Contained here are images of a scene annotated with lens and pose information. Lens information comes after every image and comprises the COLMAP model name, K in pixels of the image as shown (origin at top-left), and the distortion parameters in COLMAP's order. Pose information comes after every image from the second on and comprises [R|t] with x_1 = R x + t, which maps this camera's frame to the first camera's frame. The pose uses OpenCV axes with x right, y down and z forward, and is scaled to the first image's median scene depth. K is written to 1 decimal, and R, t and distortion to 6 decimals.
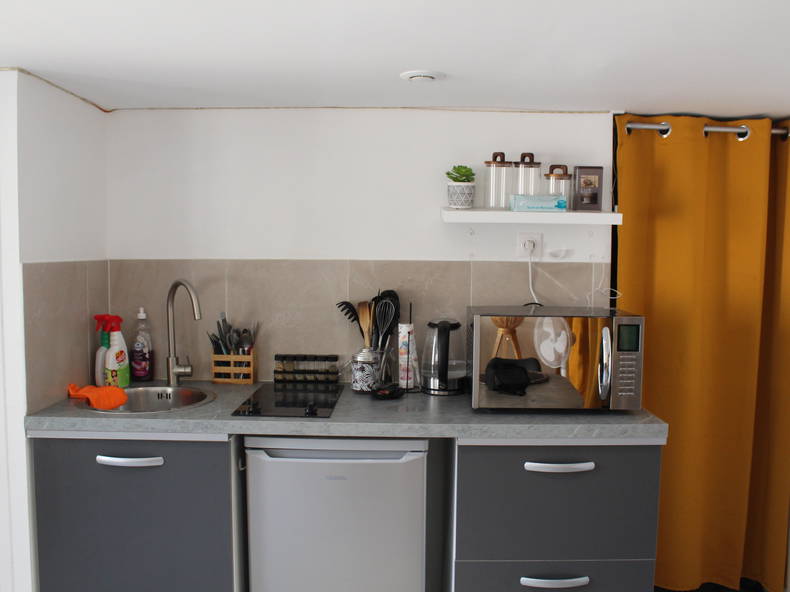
lens RADIAL K [[724.0, 0, 391.9], [0, 724.0, 296.2], [0, 0, 1]] dist [-0.123273, 0.017269]
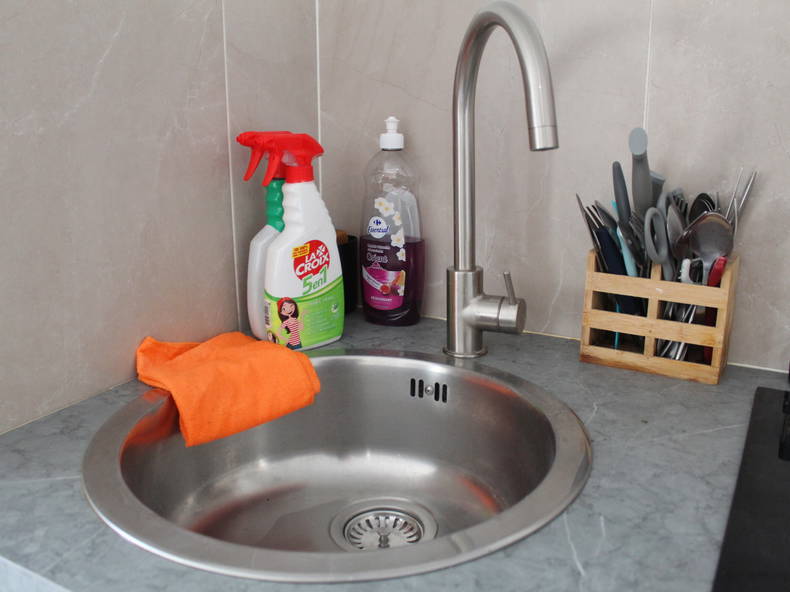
lens RADIAL K [[724.0, 0, 392.7], [0, 724.0, 294.8], [0, 0, 1]] dist [-0.123273, 0.017269]
pose [[0.876699, 0.118611, -0.466187, -0.179111], [-0.023705, 0.978600, 0.204404, 0.029879], [0.480455, -0.168150, 0.860749, 0.691046]]
